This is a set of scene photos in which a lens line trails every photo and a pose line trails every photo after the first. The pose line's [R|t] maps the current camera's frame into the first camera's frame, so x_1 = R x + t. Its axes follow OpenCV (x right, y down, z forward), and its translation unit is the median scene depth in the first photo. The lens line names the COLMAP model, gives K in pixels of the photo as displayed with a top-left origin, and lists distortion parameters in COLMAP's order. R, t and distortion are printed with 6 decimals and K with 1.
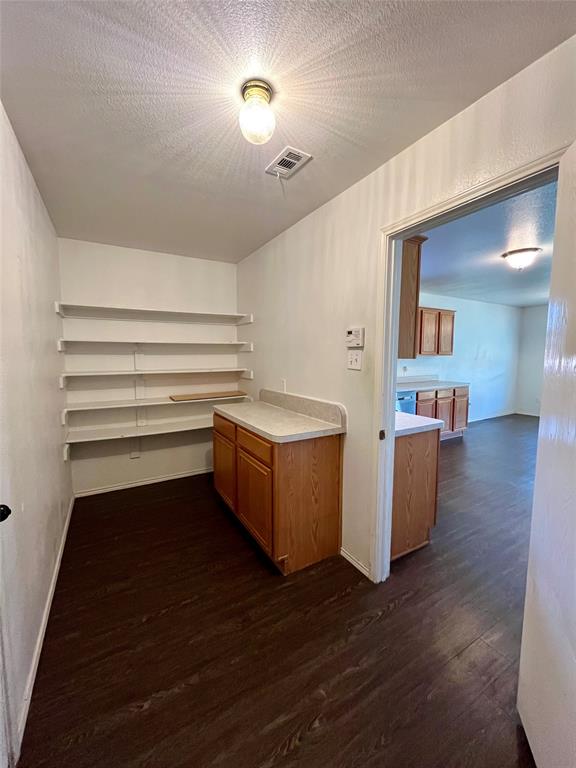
lens RADIAL K [[310.3, 0, 291.1], [0, 310.3, 382.7], [0, 0, 1]] dist [-0.011394, 0.000759]
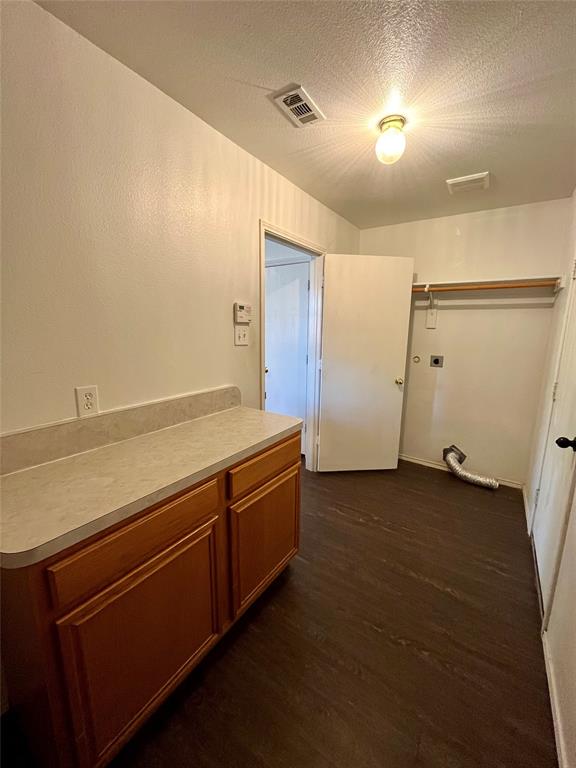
lens RADIAL K [[310.3, 0, 286.3], [0, 310.3, 384.8], [0, 0, 1]] dist [-0.011394, 0.000759]
pose [[-0.419841, -0.176675, 0.890236, -0.790239], [0.072992, 0.971121, 0.227150, -0.138637], [-0.904658, 0.160347, -0.394820, 1.315391]]
